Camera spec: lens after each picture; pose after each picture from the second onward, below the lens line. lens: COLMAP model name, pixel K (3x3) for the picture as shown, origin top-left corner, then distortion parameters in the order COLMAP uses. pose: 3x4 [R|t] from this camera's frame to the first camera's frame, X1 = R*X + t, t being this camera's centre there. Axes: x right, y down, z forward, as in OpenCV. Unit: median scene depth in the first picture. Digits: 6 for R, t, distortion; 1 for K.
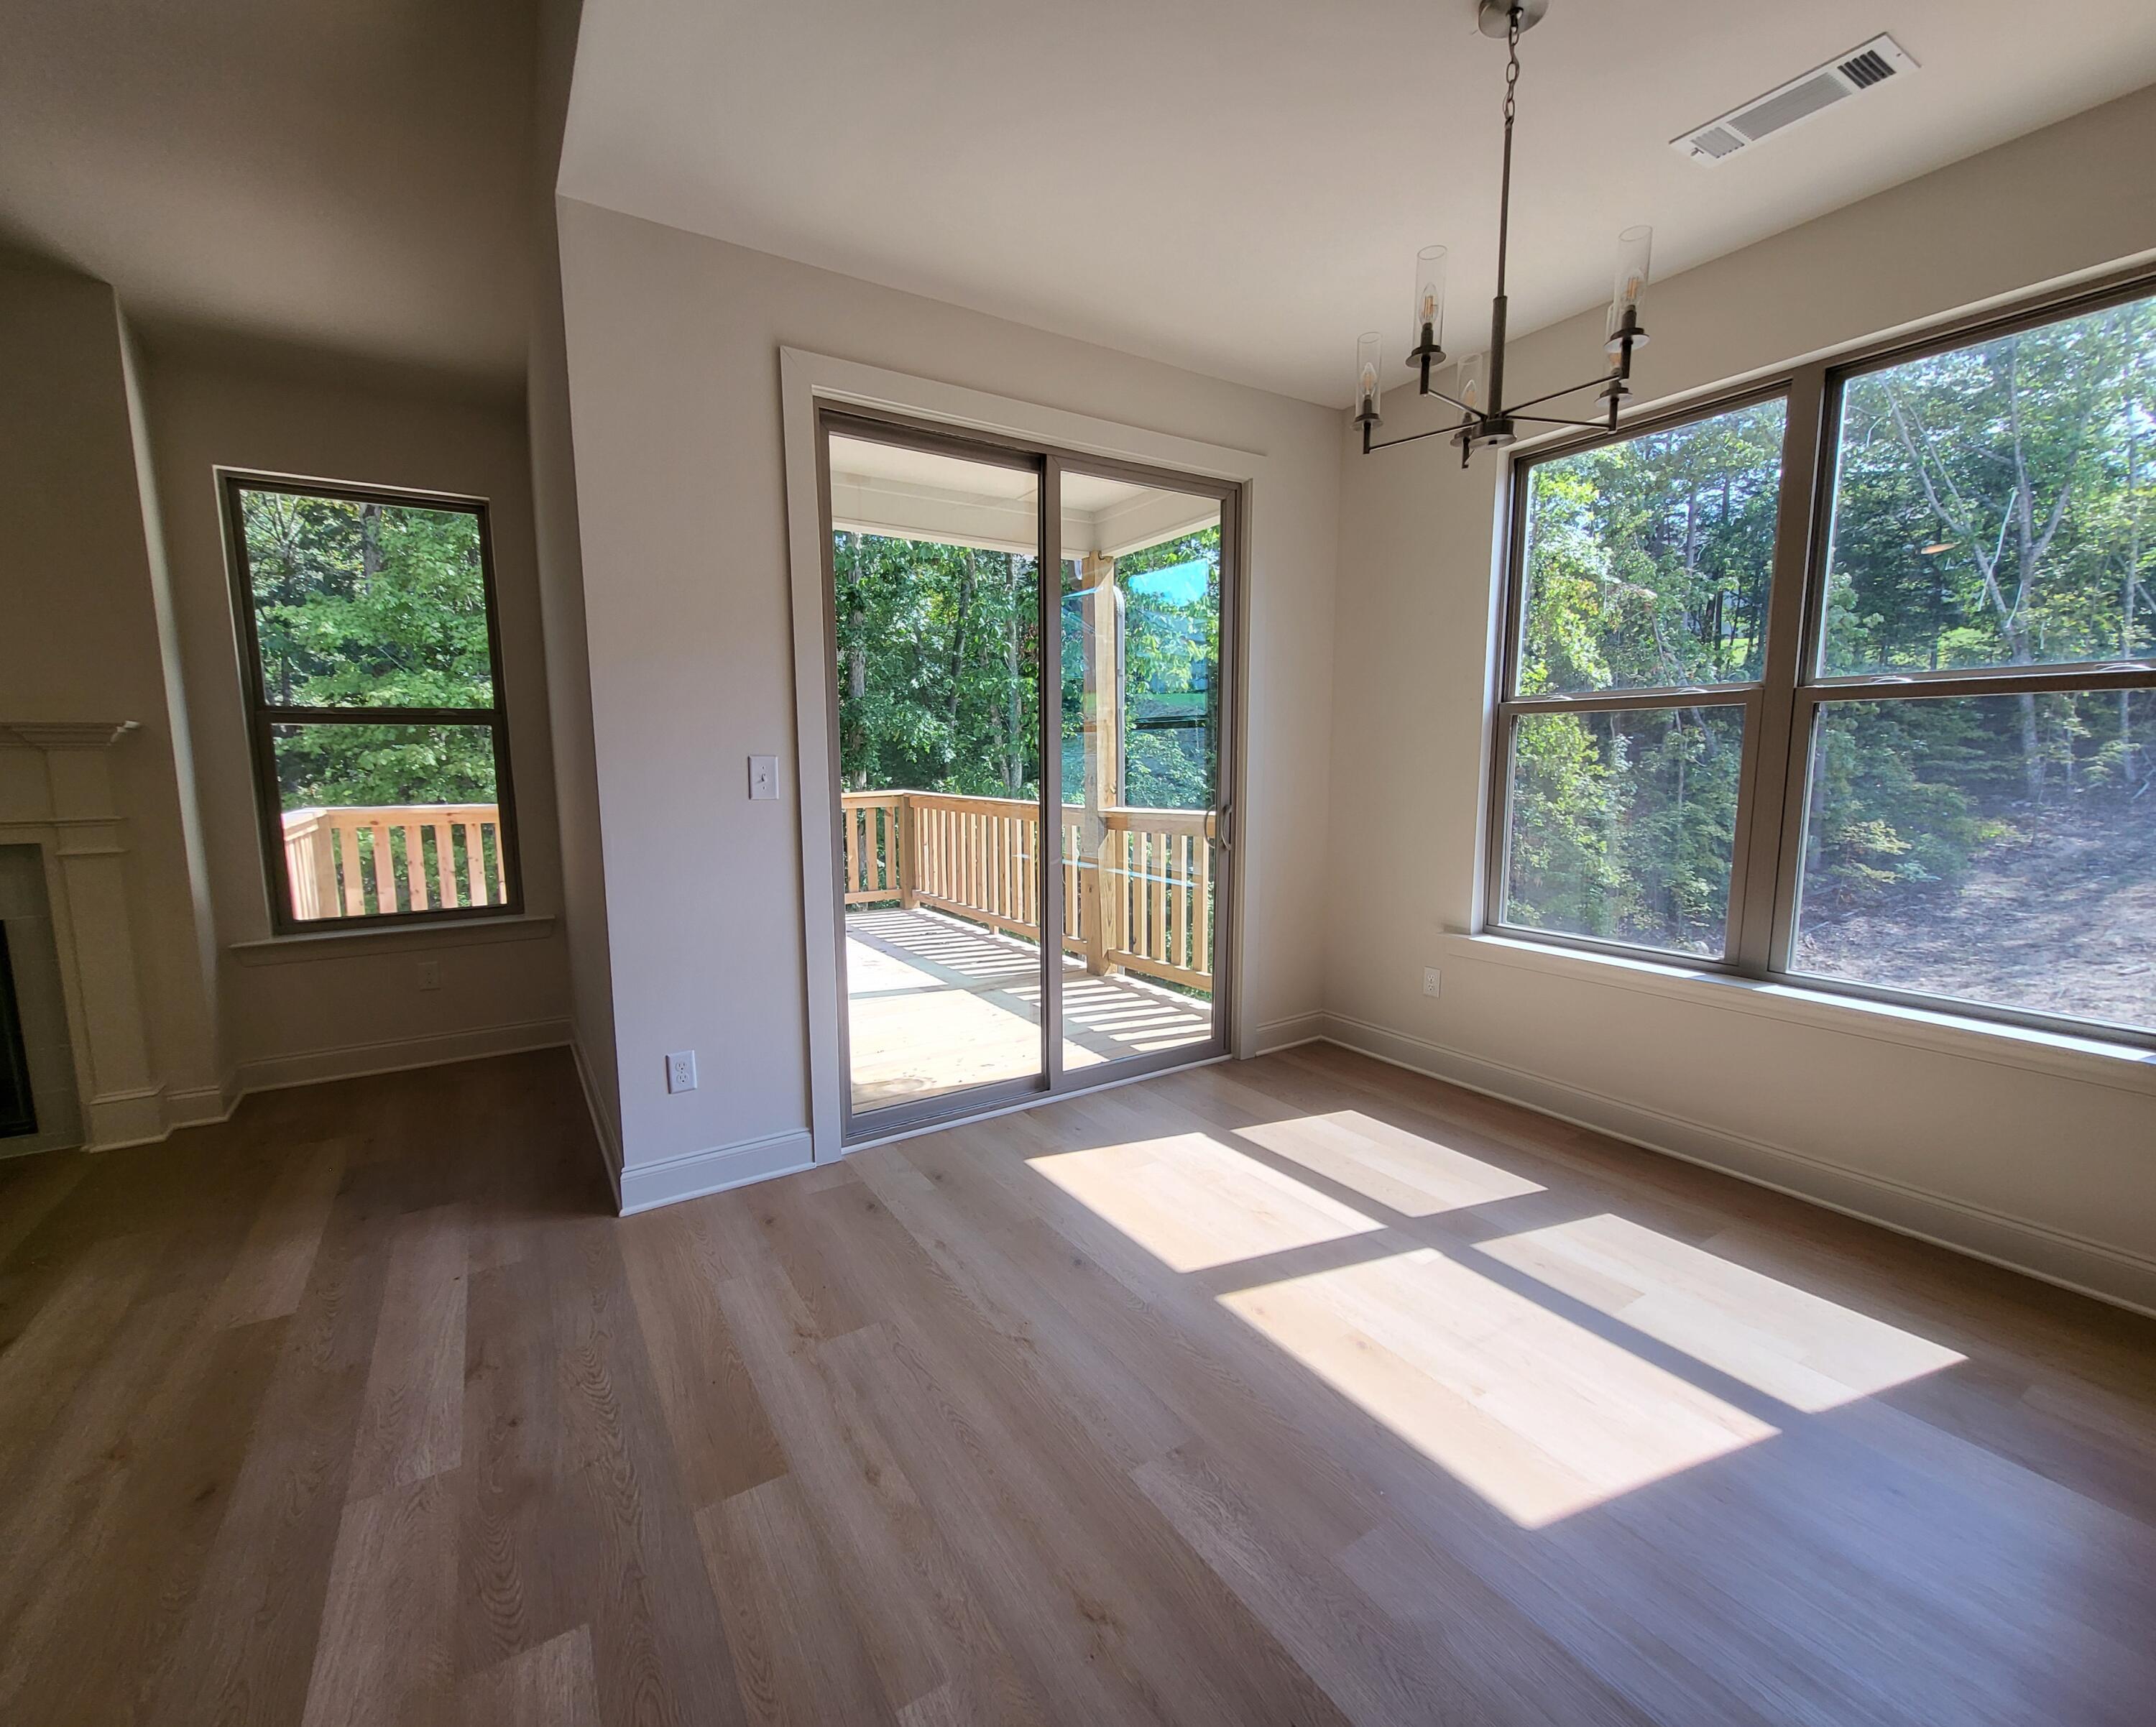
lens RADIAL K [[911.0, 0, 1039.0], [0, 911.0, 873.7], [0, 0, 1]] dist [0.000284, -0.000417]
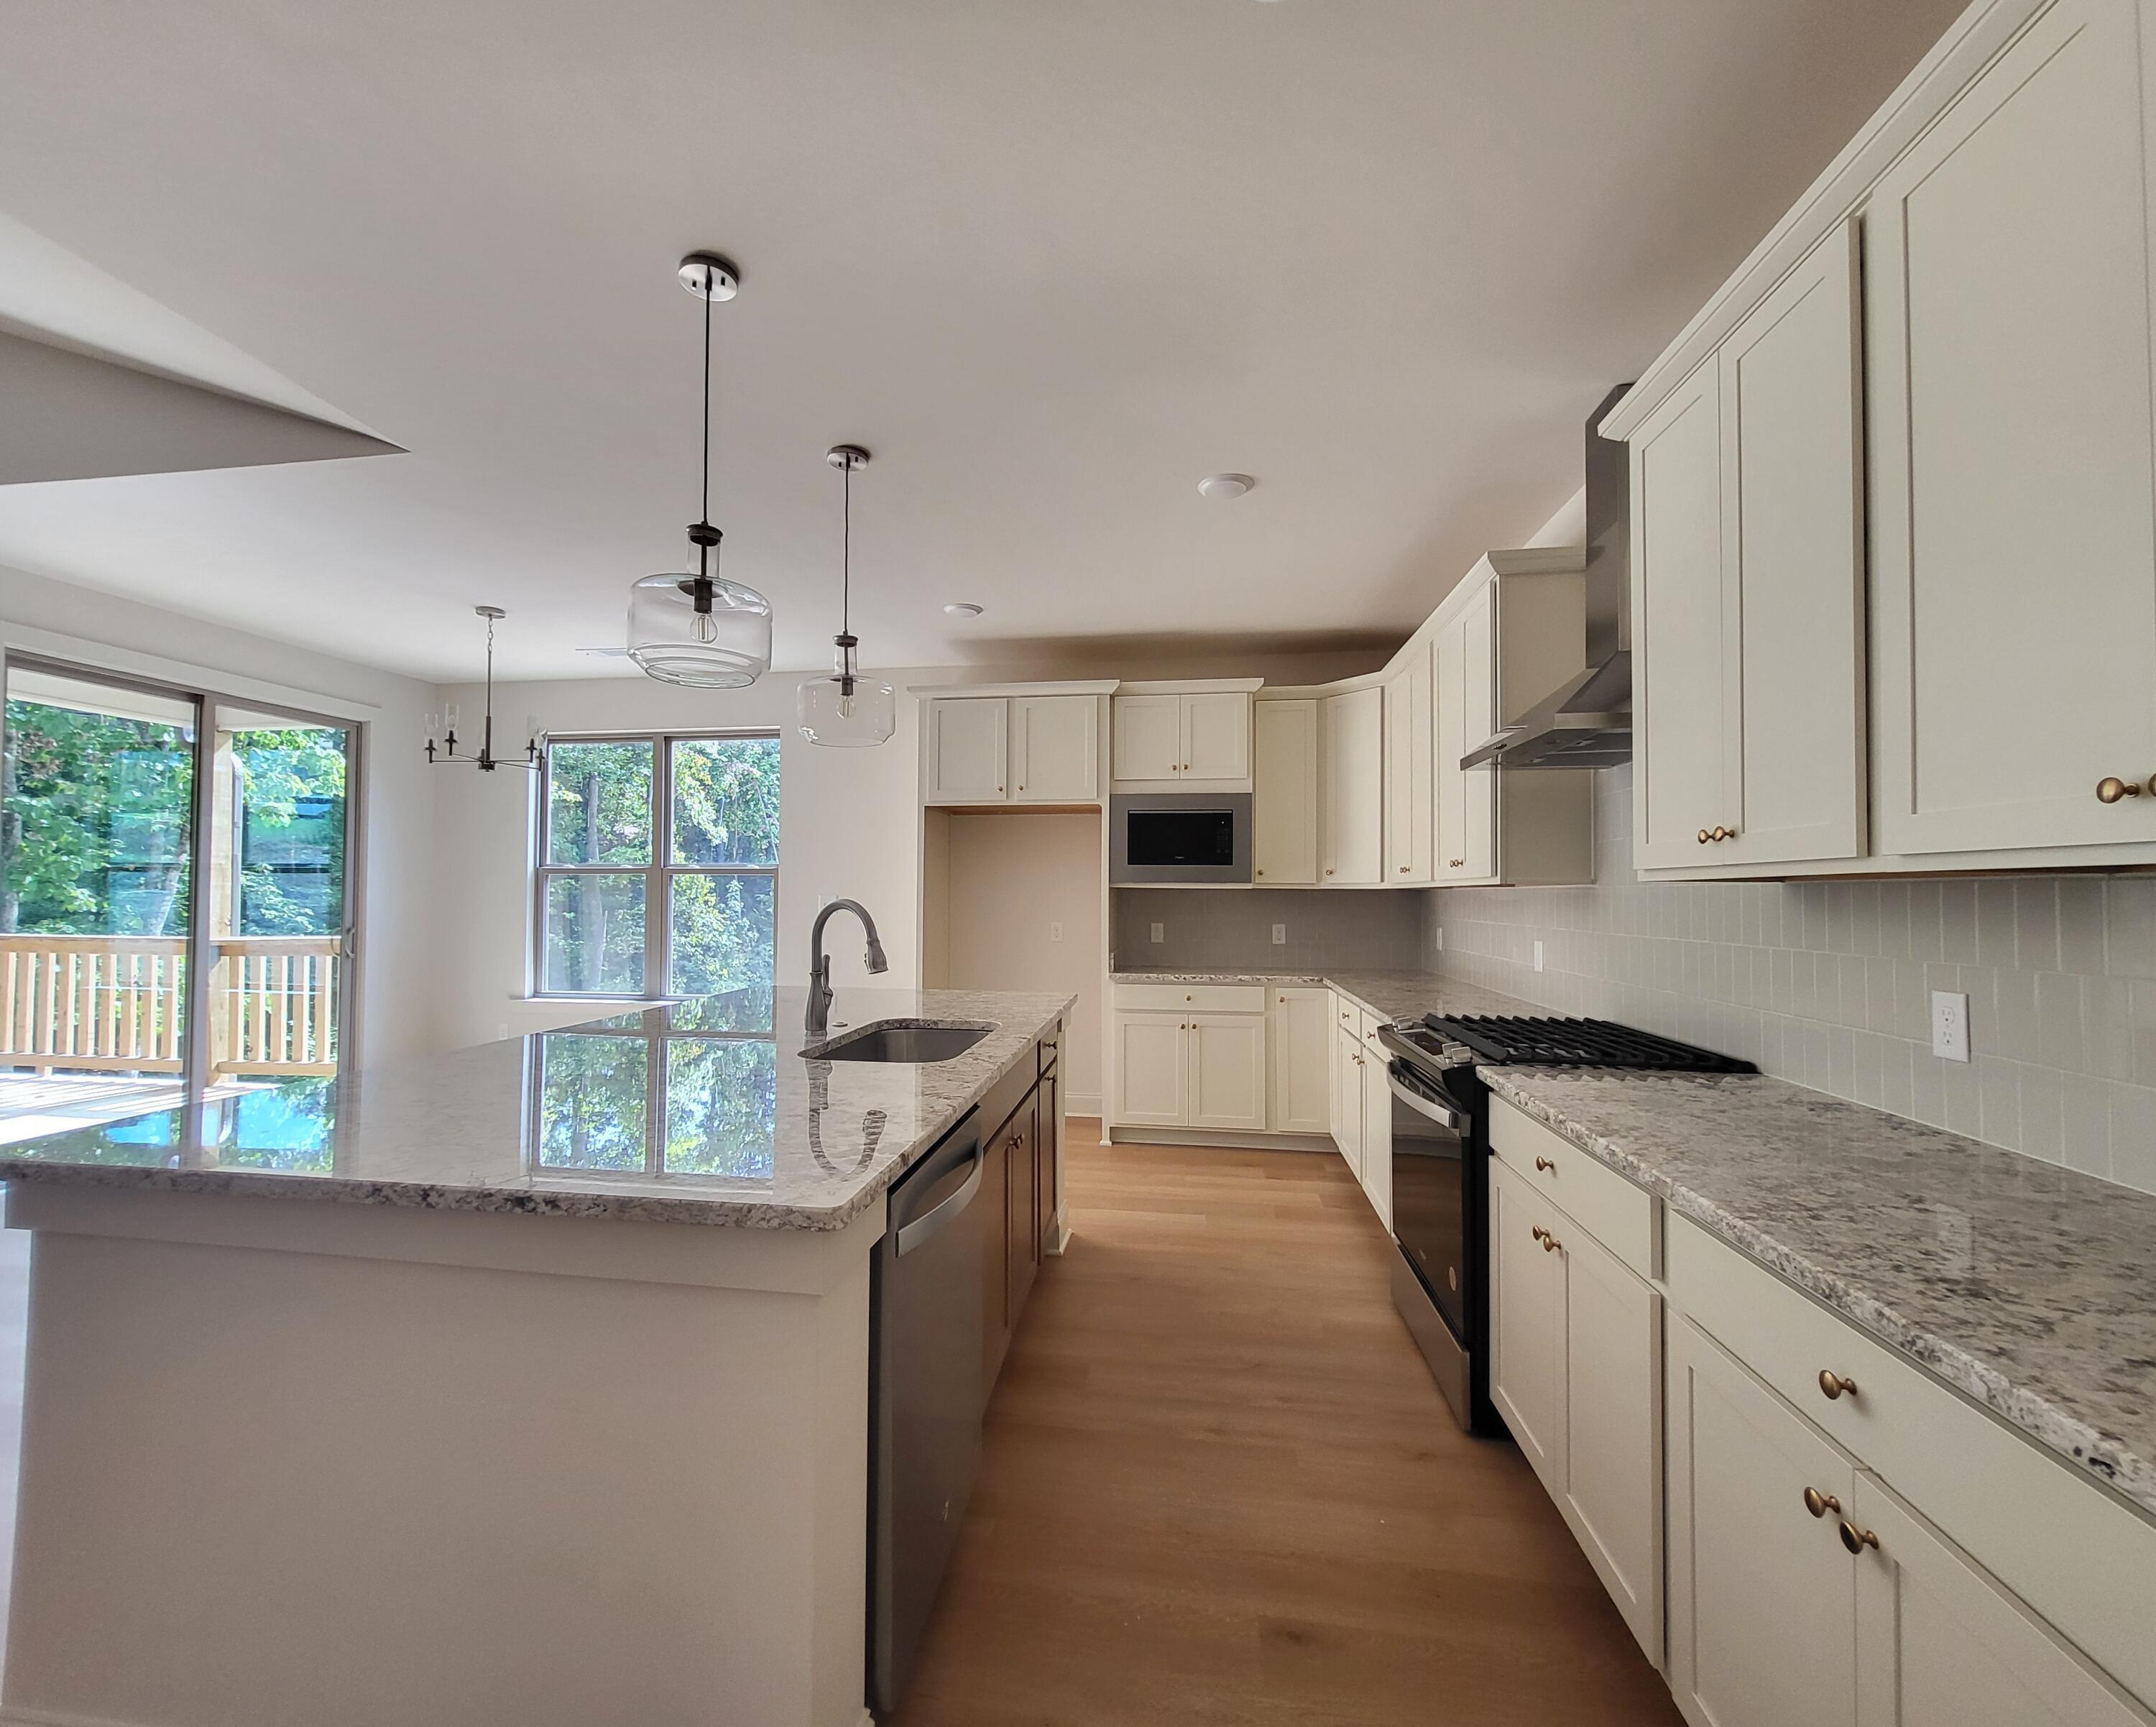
lens RADIAL K [[905.6, 0, 1039.6], [0, 905.6, 871.9], [0, 0, 1]] dist [0.003236, 0.000383]
pose [[0.650706, 0.030358, 0.758723, -0.146109], [0.088114, 0.989431, -0.115159, 0.081444], [-0.754200, 0.141789, 0.641154, -0.629128]]
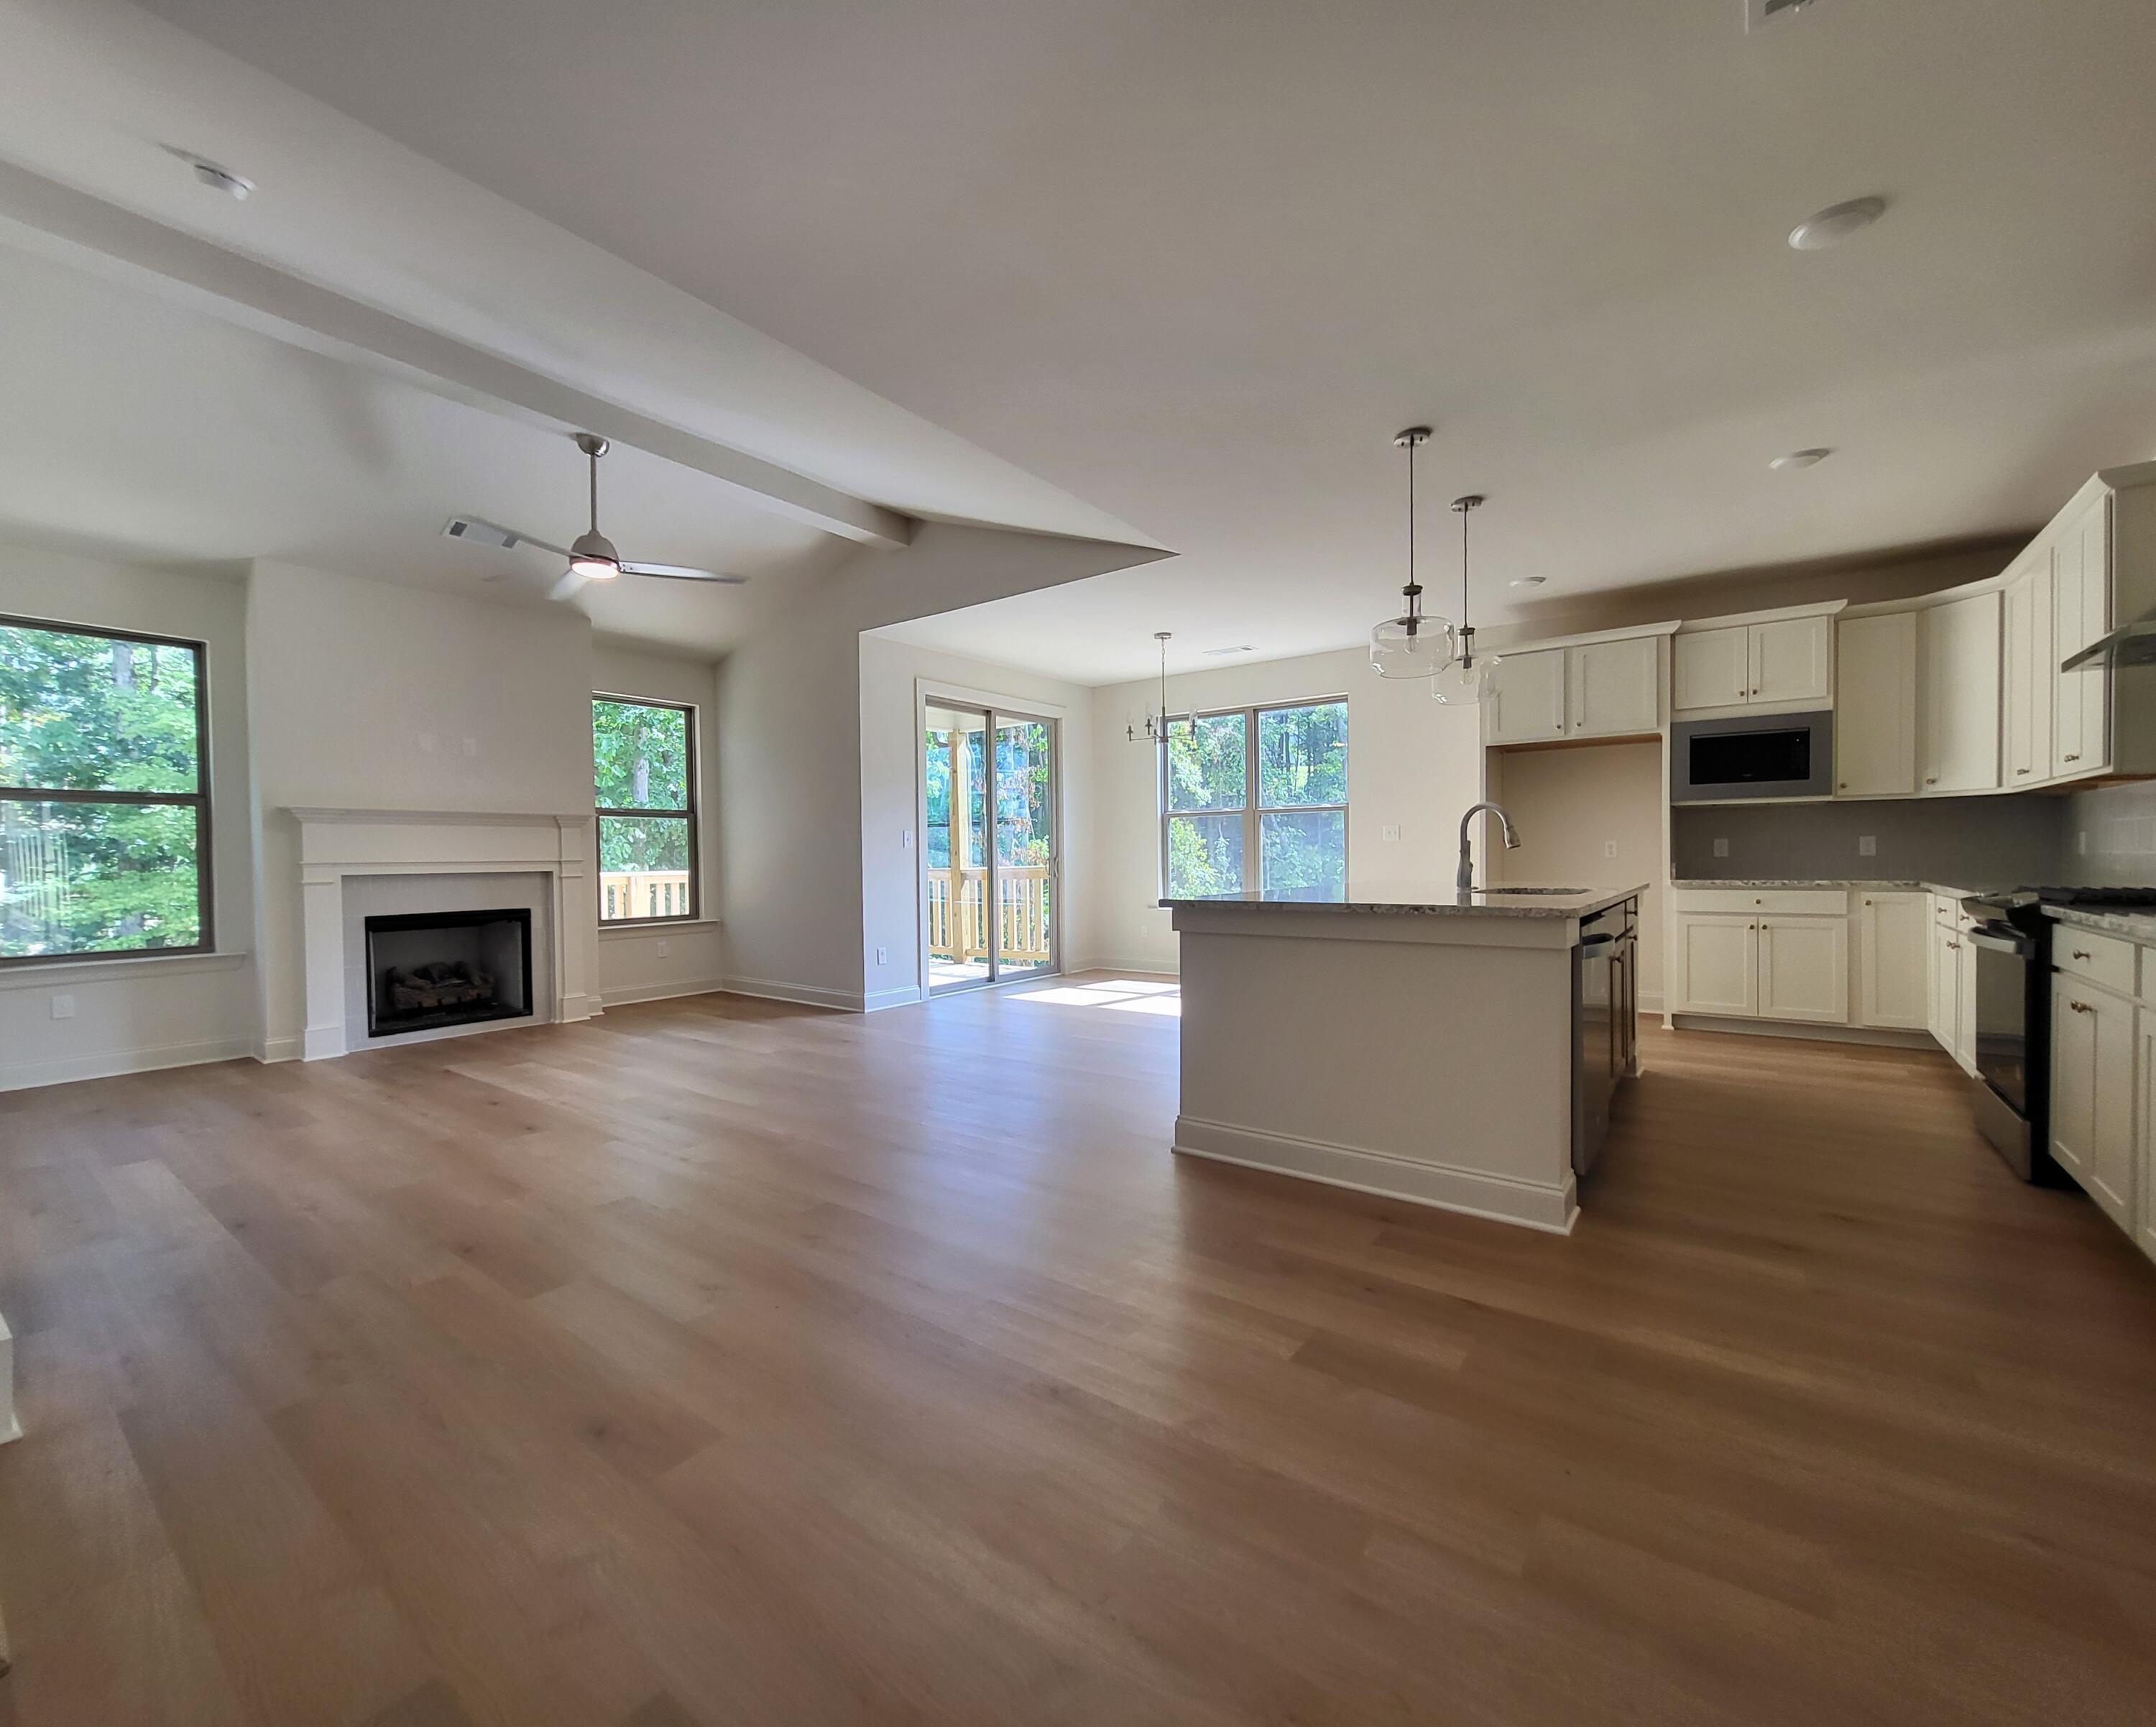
lens RADIAL K [[911.0, 0, 1039.0], [0, 911.0, 873.7], [0, 0, 1]] dist [0.000284, -0.000417]
pose [[0.935164, -0.011017, 0.354043, -0.480663], [0.051898, 0.992991, -0.106184, 0.154809], [-0.350391, 0.117674, 0.929182, -0.816884]]
